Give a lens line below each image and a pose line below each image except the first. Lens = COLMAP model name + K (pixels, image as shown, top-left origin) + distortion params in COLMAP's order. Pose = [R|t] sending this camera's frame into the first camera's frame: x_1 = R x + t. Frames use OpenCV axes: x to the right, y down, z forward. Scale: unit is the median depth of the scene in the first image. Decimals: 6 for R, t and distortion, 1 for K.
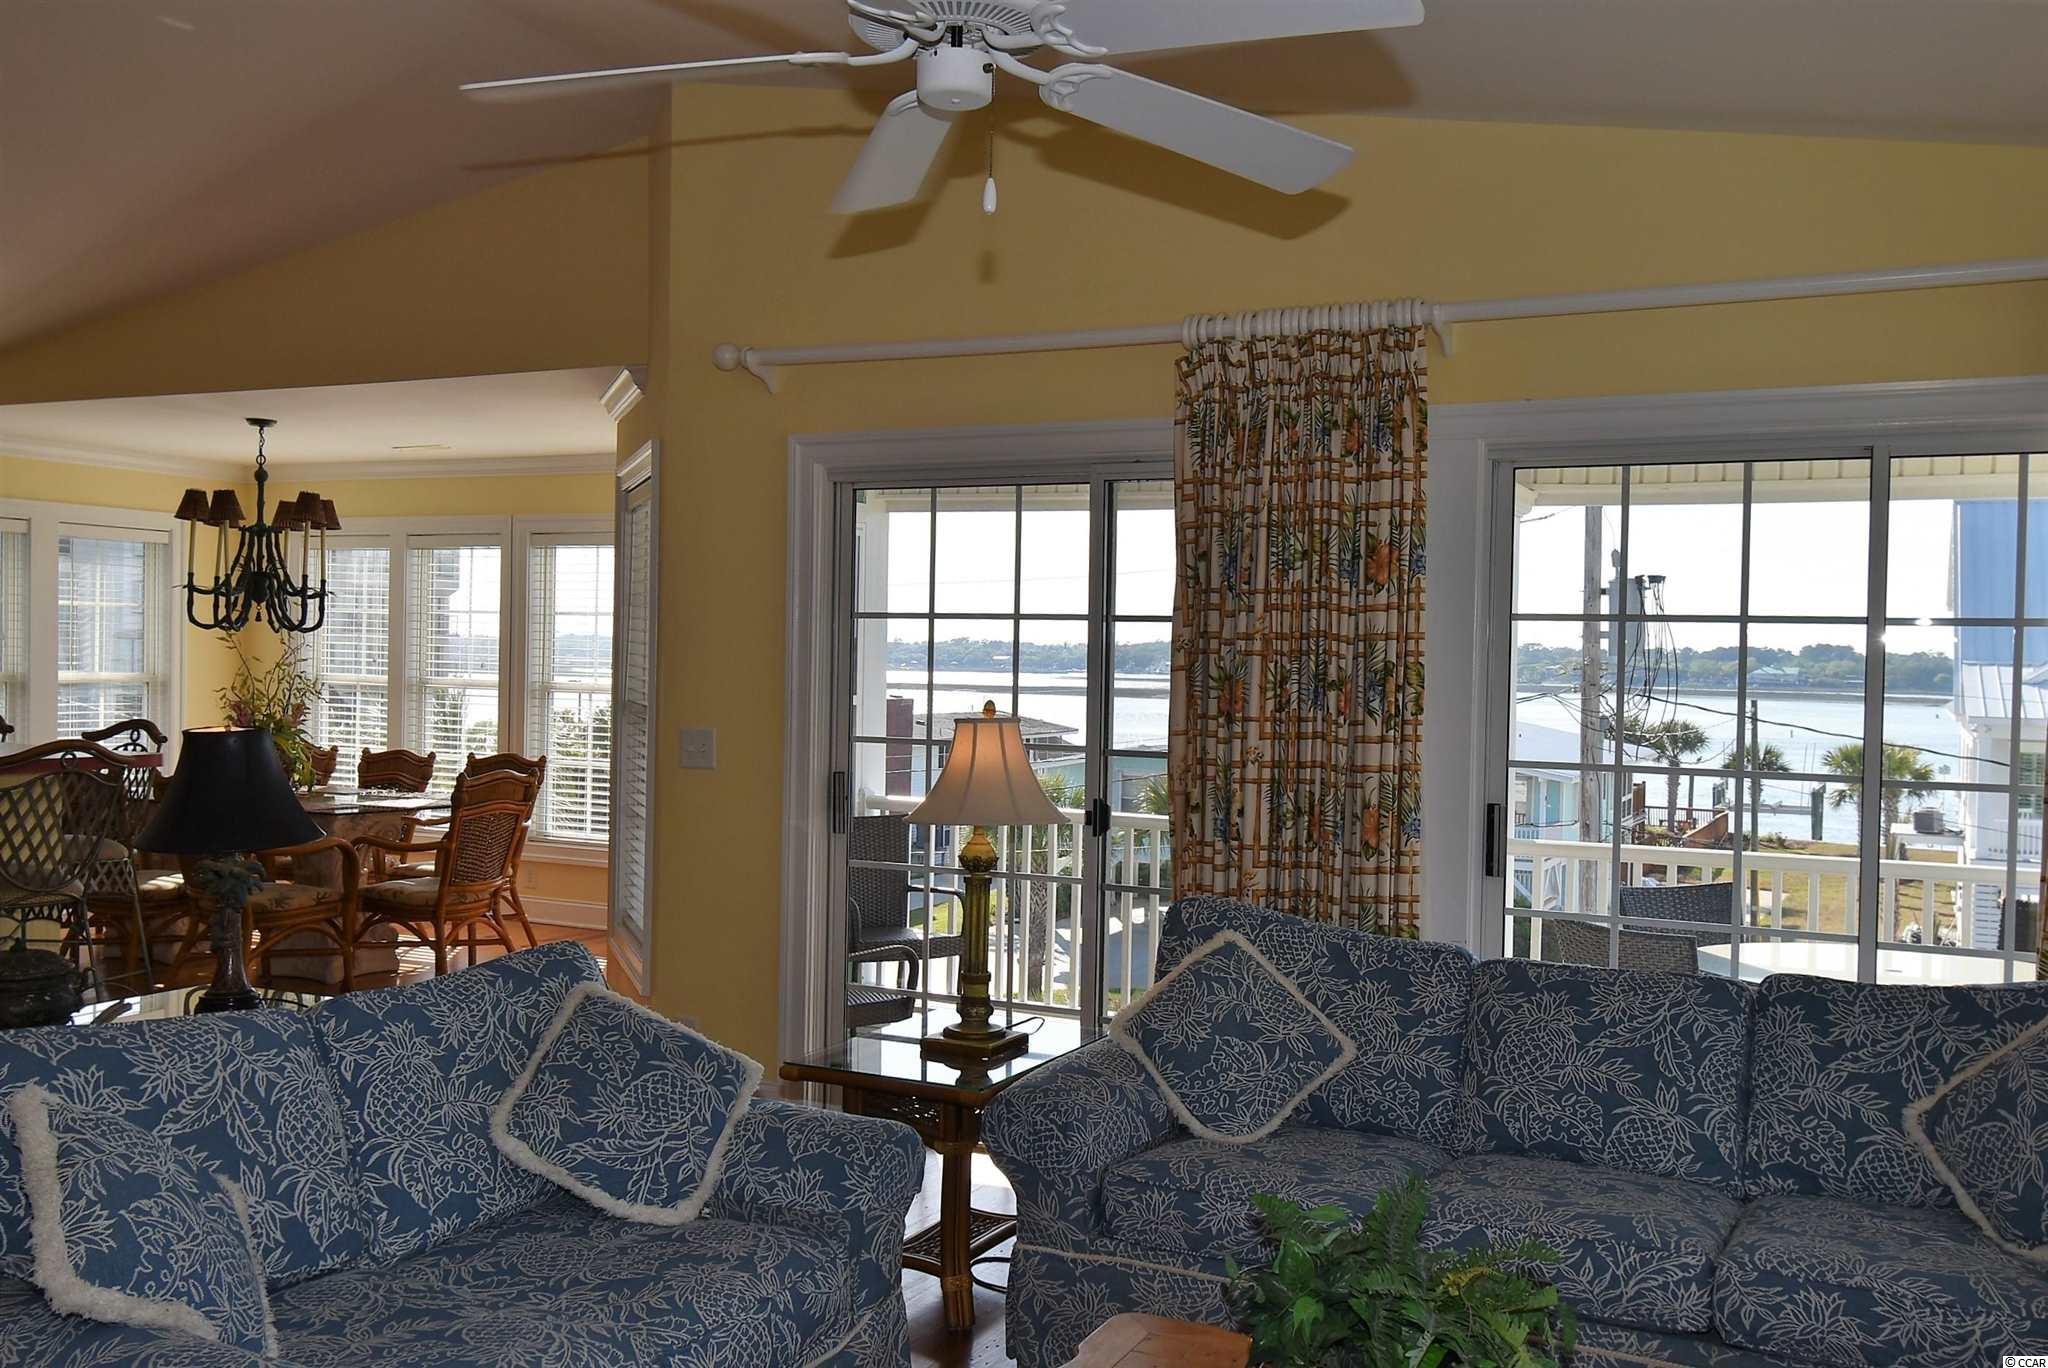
lens RADIAL K [[1727.9, 0, 1024.5], [0, 1727.9, 687.5], [0, 0, 1]] dist [0.005909, -0.004586]
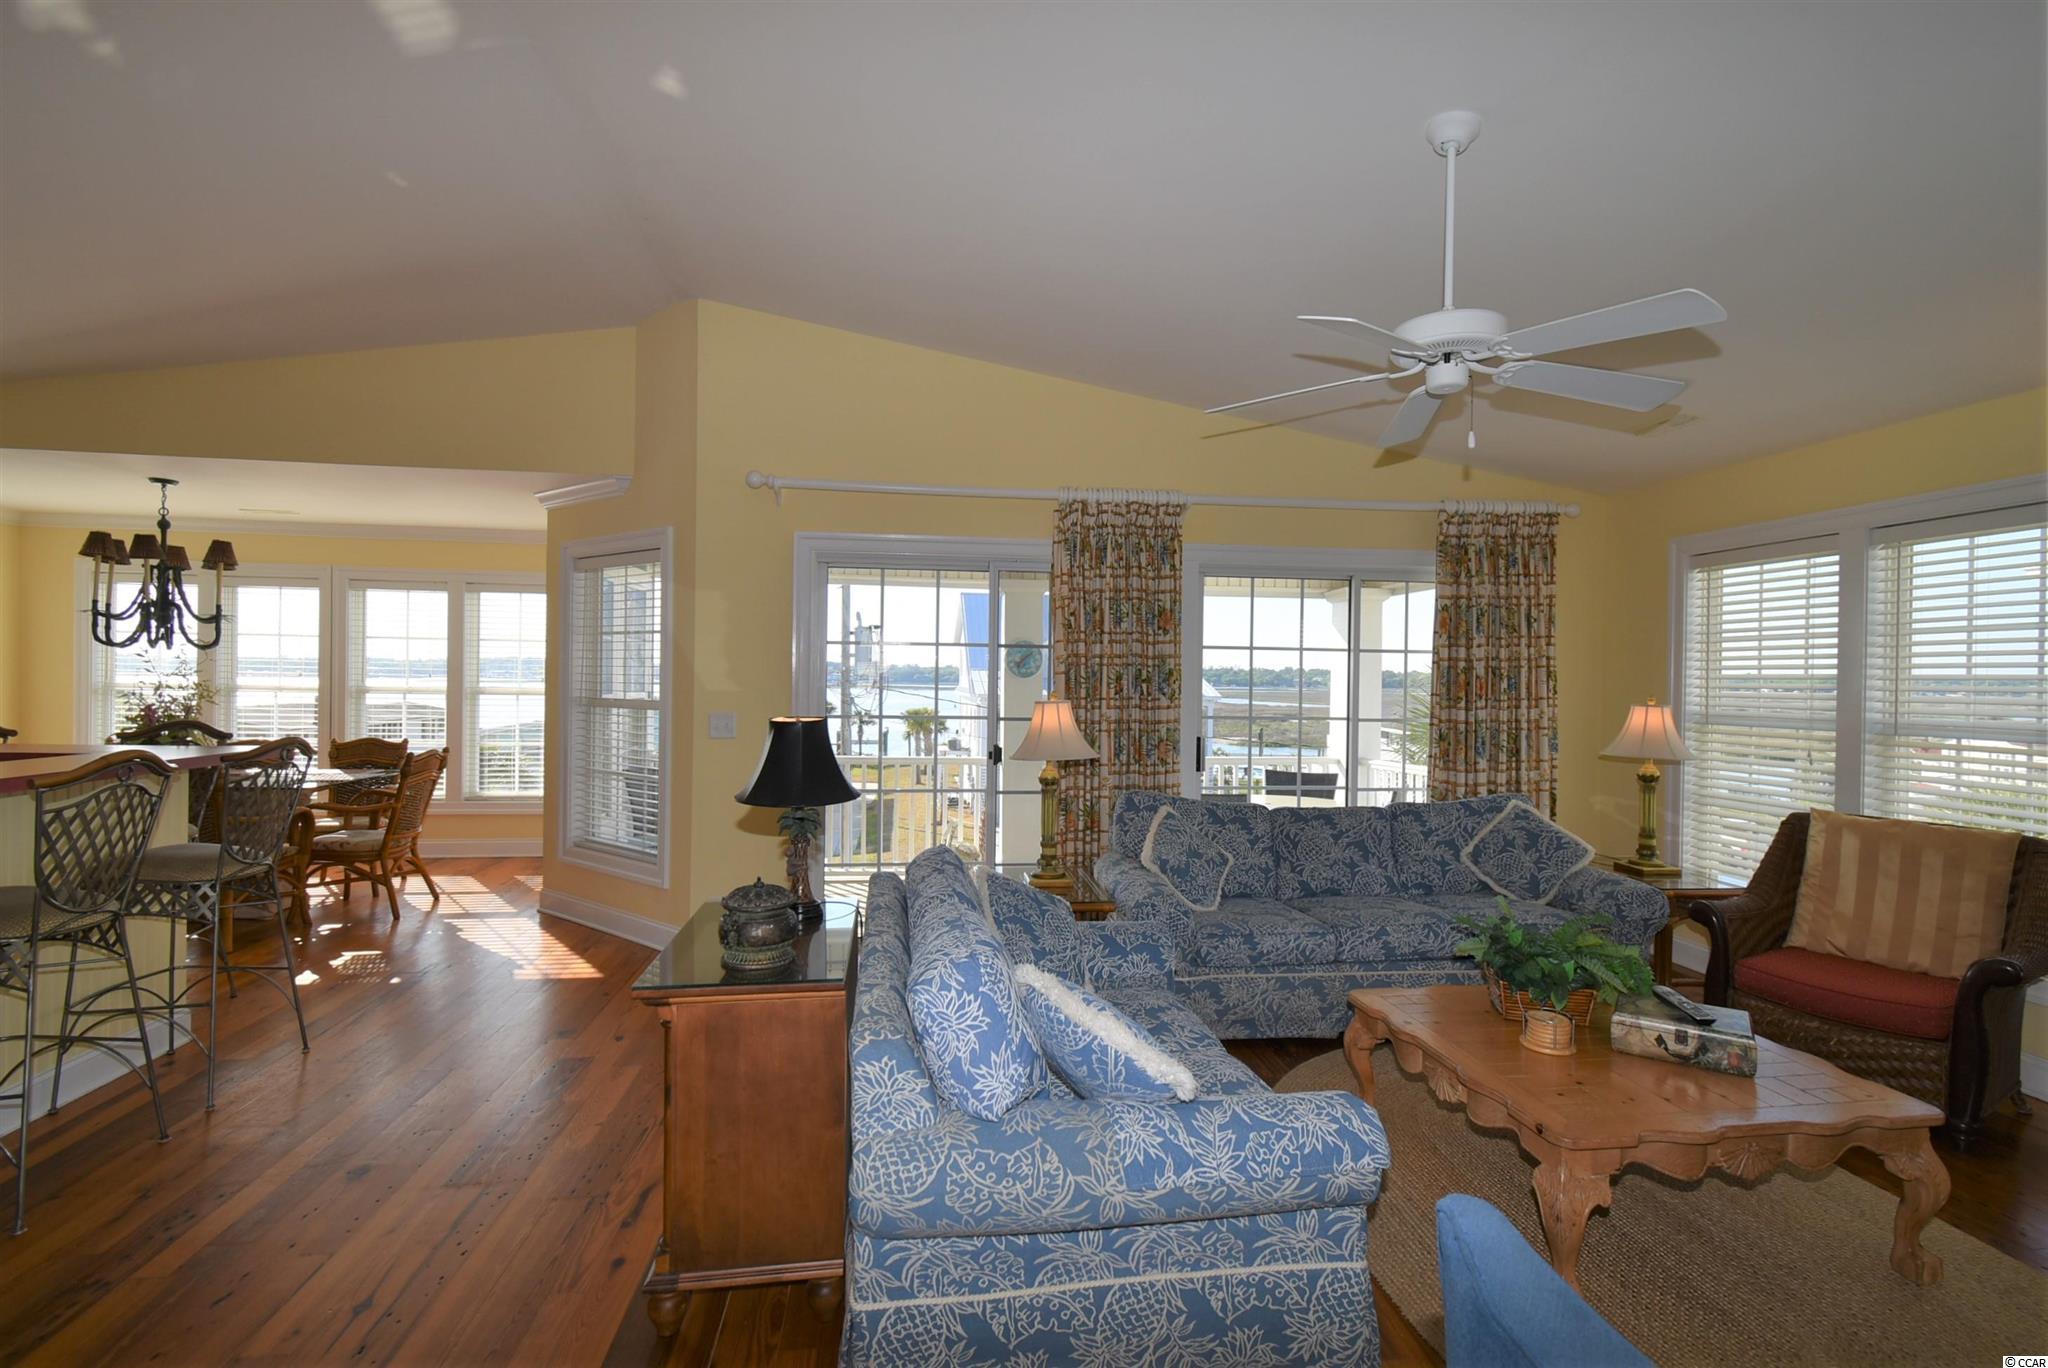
lens RADIAL K [[923.9, 0, 1032.0], [0, 923.9, 683.9], [0, 0, 1]] dist [0.008166, -0.001255]
pose [[0.841337, -0.013610, 0.540339, -0.504777], [0.013185, 0.999902, 0.004654, -0.004292], [-0.540350, 0.003209, 0.841434, 0.174059]]
